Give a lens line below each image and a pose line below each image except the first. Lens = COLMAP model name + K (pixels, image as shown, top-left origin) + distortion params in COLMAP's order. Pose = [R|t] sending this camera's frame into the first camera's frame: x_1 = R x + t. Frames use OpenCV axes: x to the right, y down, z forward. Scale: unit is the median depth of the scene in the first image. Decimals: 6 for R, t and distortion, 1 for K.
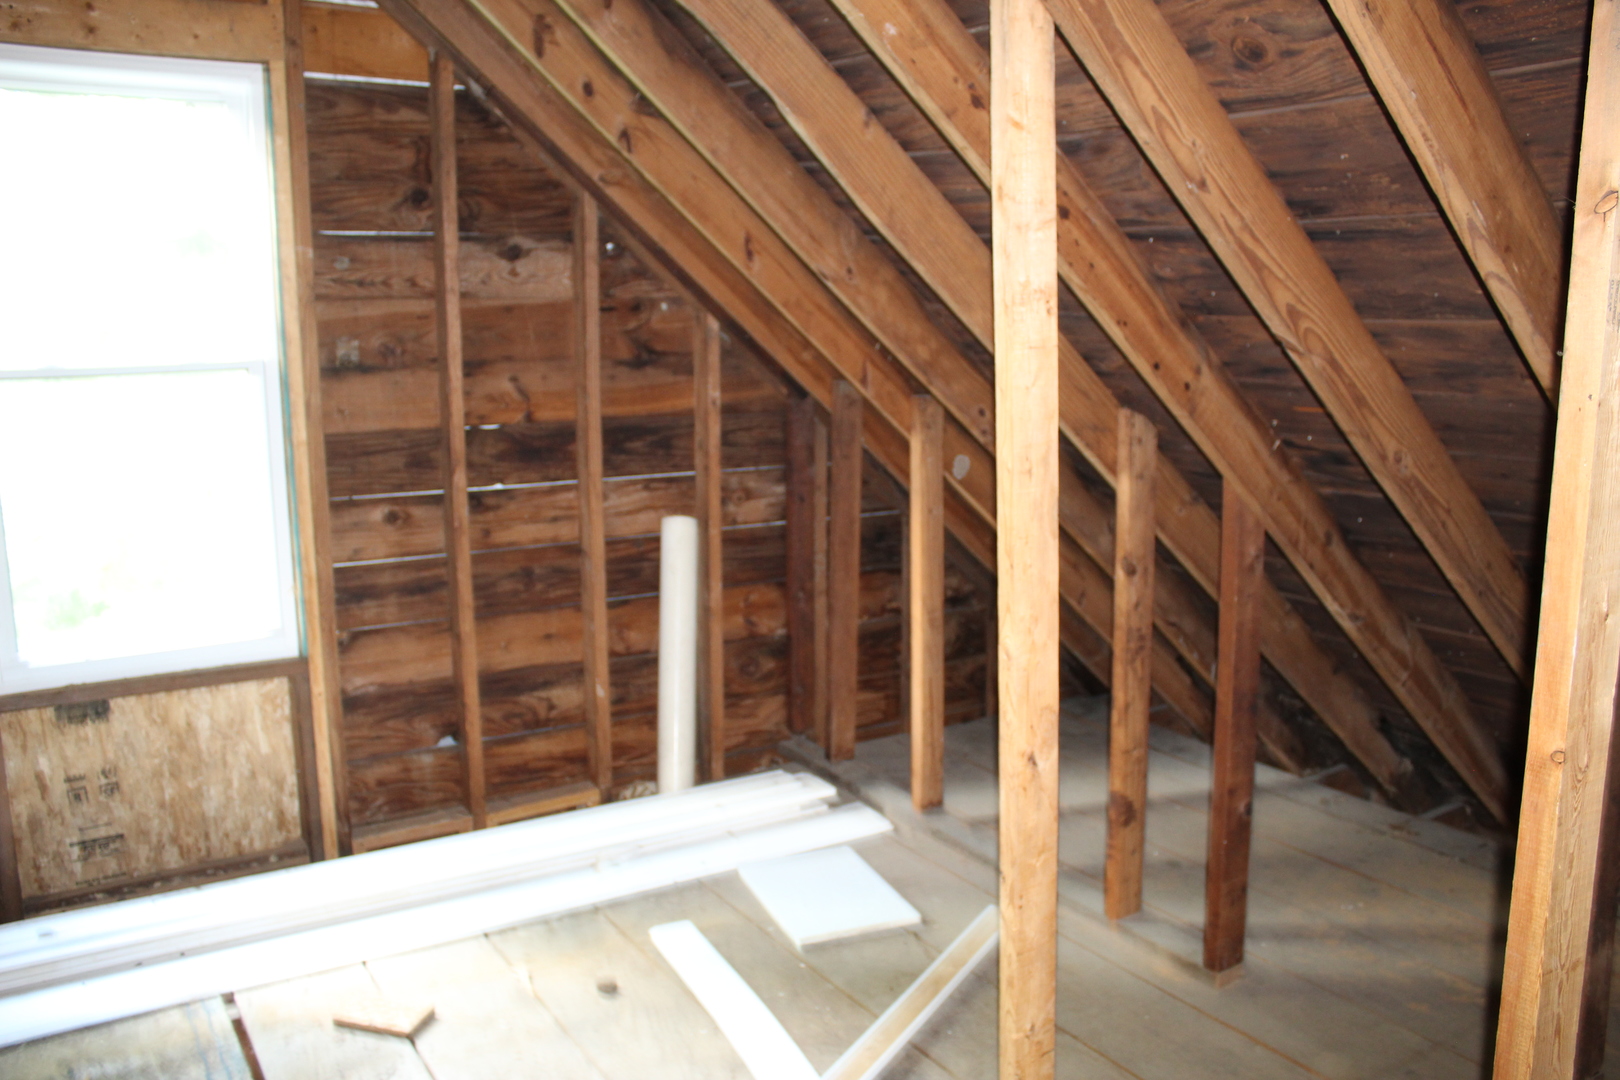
lens RADIAL K [[1348.0, 0, 810.0], [0, 1348.0, 540.0], [0, 0, 1]] dist [-0.166561, 0.148395]
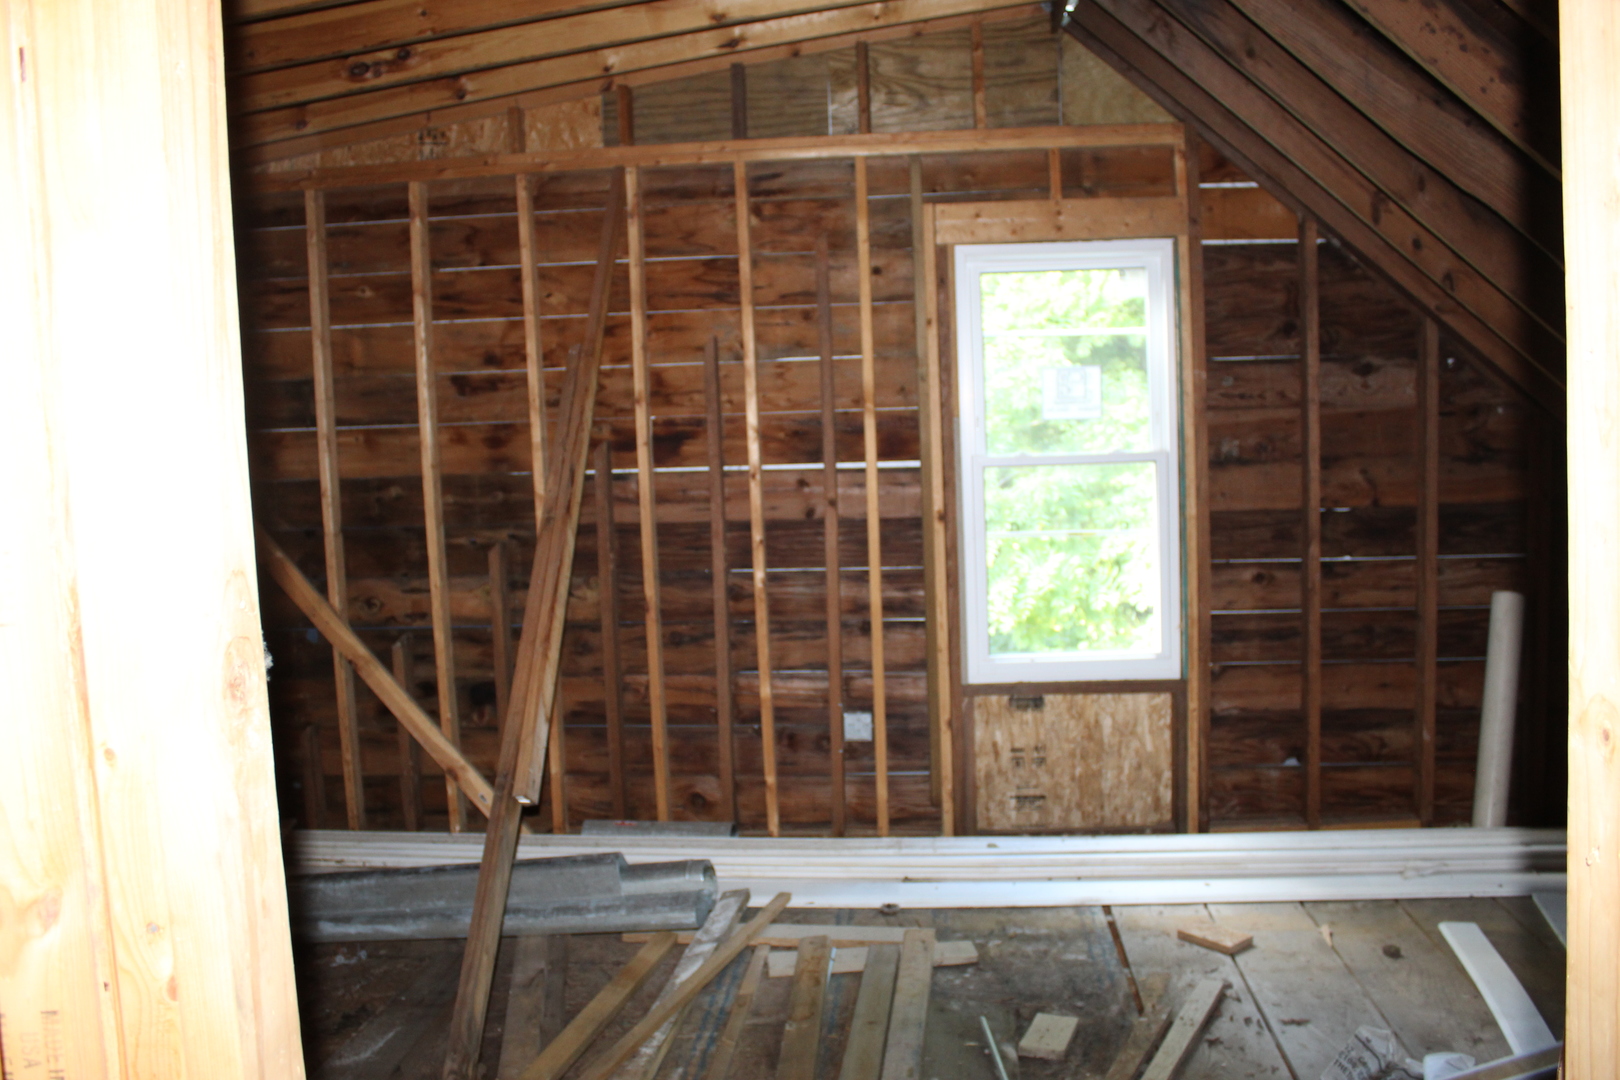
lens RADIAL K [[1348.0, 0, 810.0], [0, 1348.0, 540.0], [0, 0, 1]] dist [-0.166561, 0.148395]
pose [[0.790387, 0.028567, -0.611942, 0.126399], [-0.072564, 0.996246, -0.047215, 0.039355], [0.608295, 0.081723, 0.789492, -0.280378]]
